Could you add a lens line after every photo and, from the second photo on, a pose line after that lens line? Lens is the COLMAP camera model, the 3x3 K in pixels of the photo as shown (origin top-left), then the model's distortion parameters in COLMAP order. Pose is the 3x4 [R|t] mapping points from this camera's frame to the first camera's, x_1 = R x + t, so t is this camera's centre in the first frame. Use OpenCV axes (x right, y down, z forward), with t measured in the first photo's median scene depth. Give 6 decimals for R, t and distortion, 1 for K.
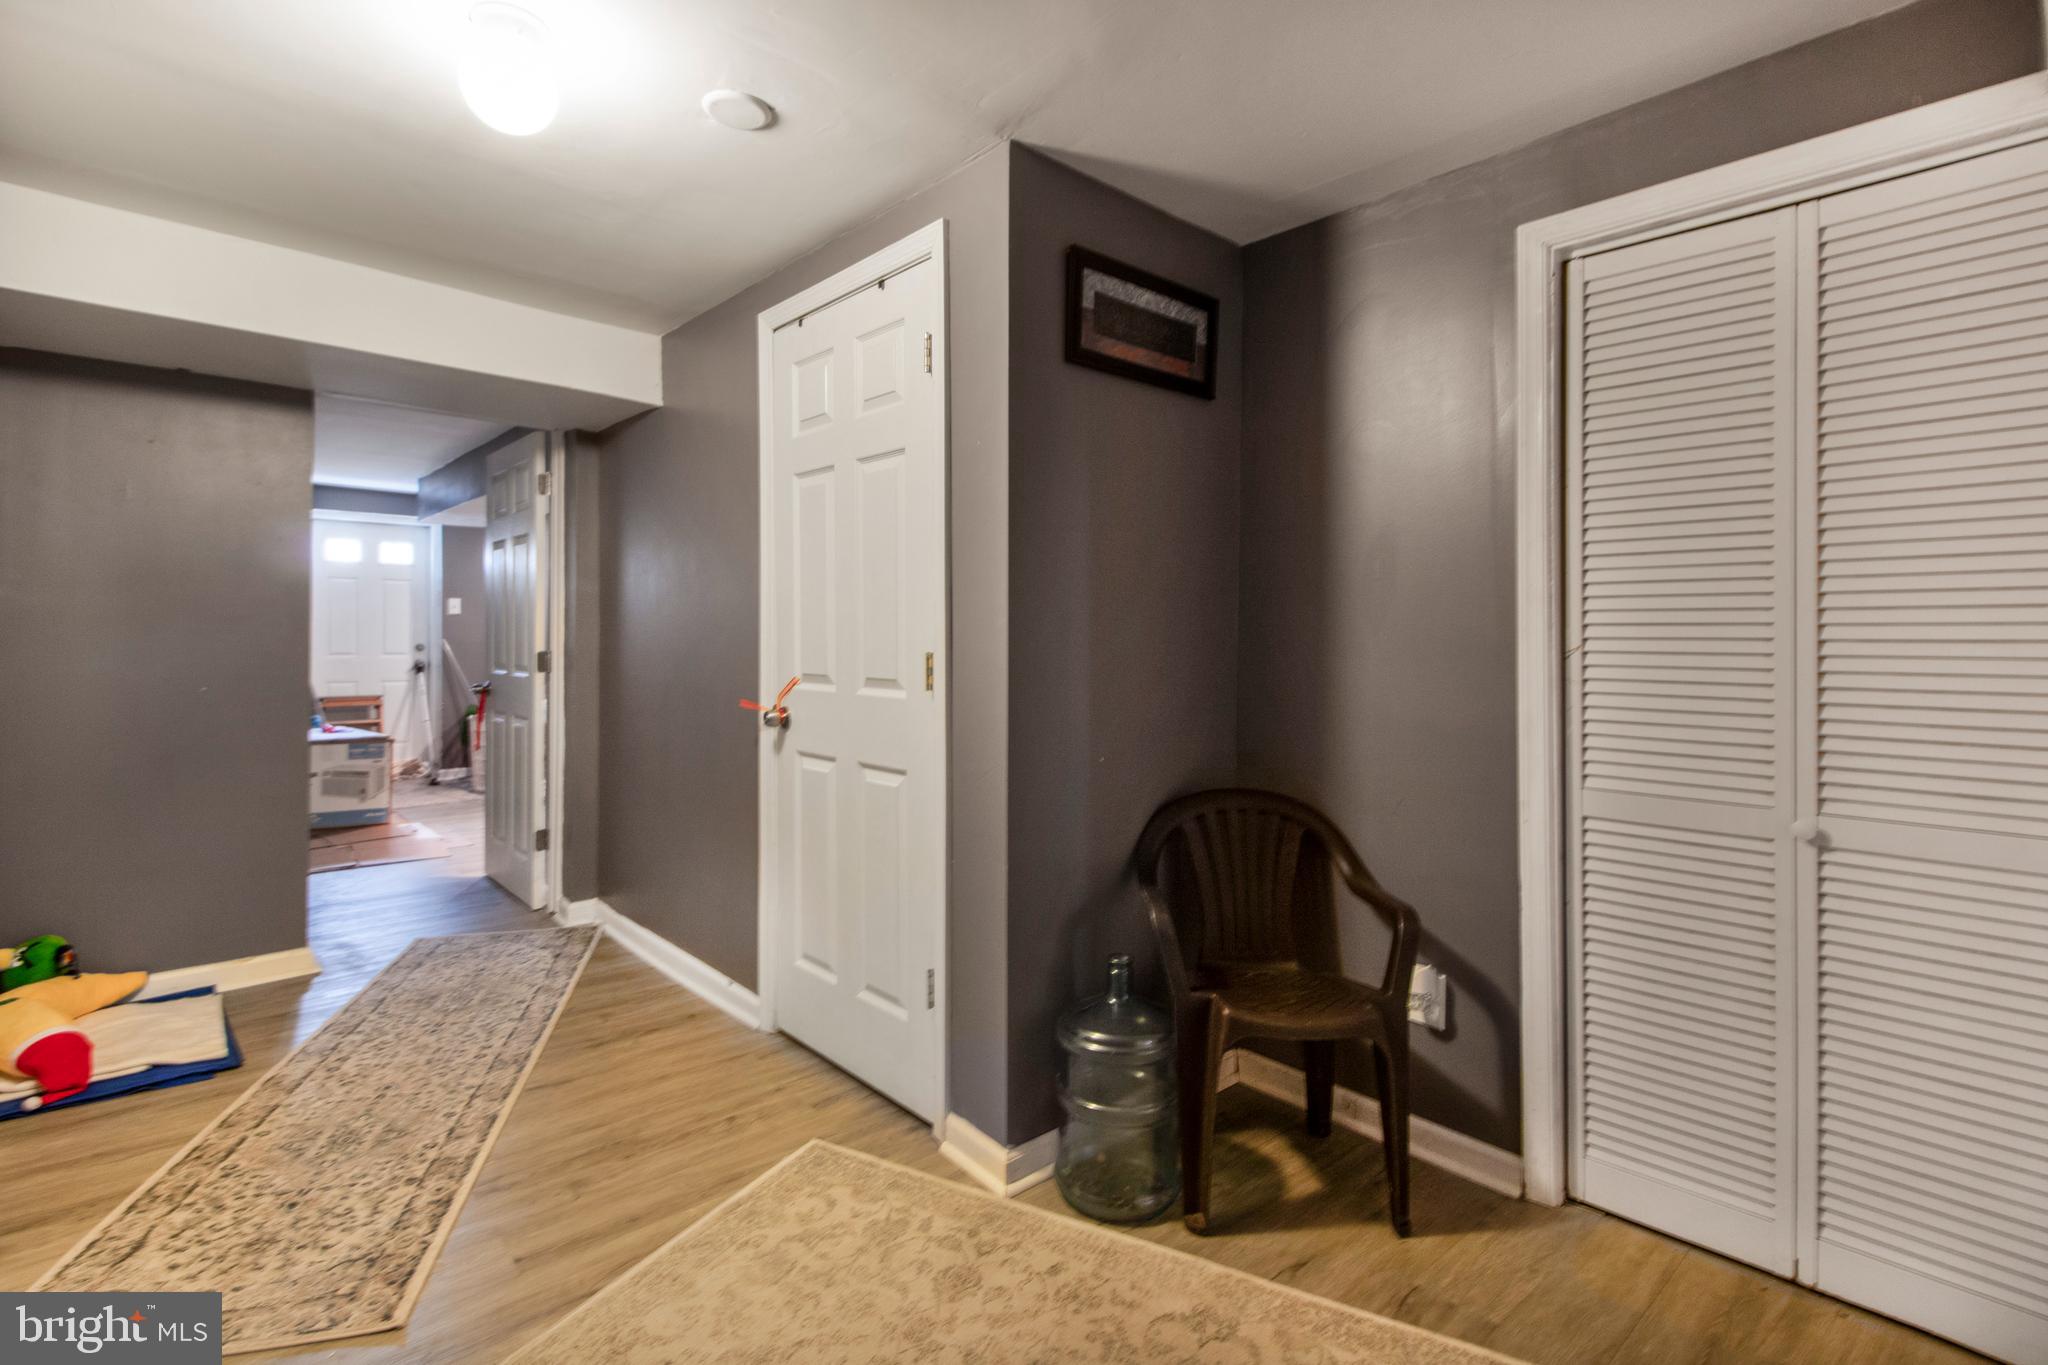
lens RADIAL K [[982.0, 0, 1029.9], [0, 982.0, 630.6], [0, 0, 1]] dist [0.012184, -0.000325]
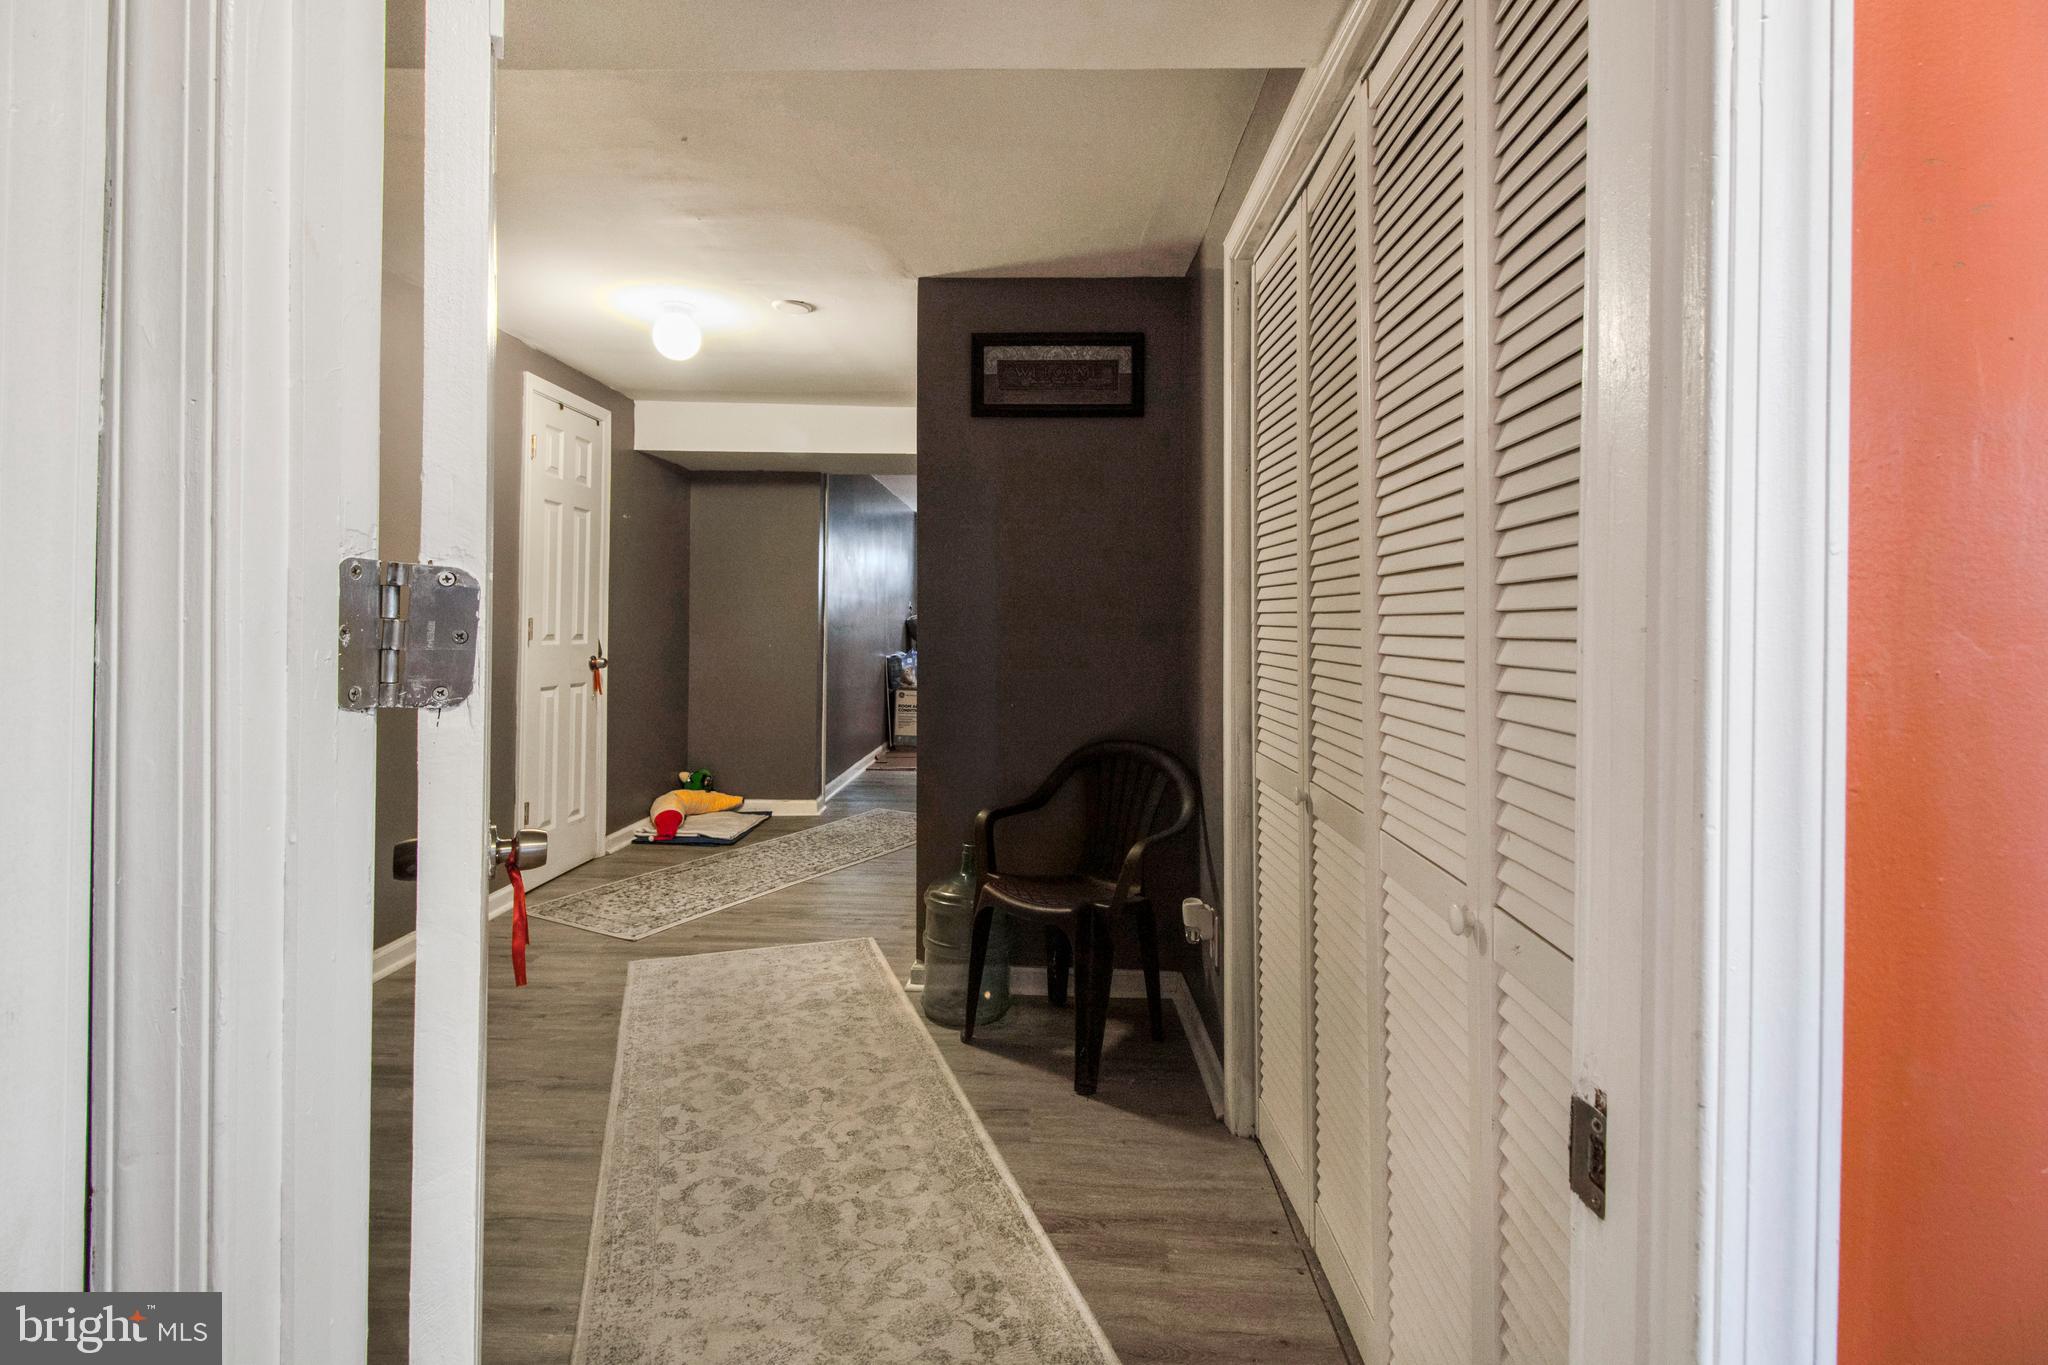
lens RADIAL K [[982.0, 0, 1029.9], [0, 982.0, 630.6], [0, 0, 1]] dist [0.012184, -0.000325]
pose [[0.714276, 0.005725, -0.699841, 0.966428], [-0.001979, 0.999979, 0.006159, 0.017487], [0.699862, -0.003014, 0.714272, 0.057758]]
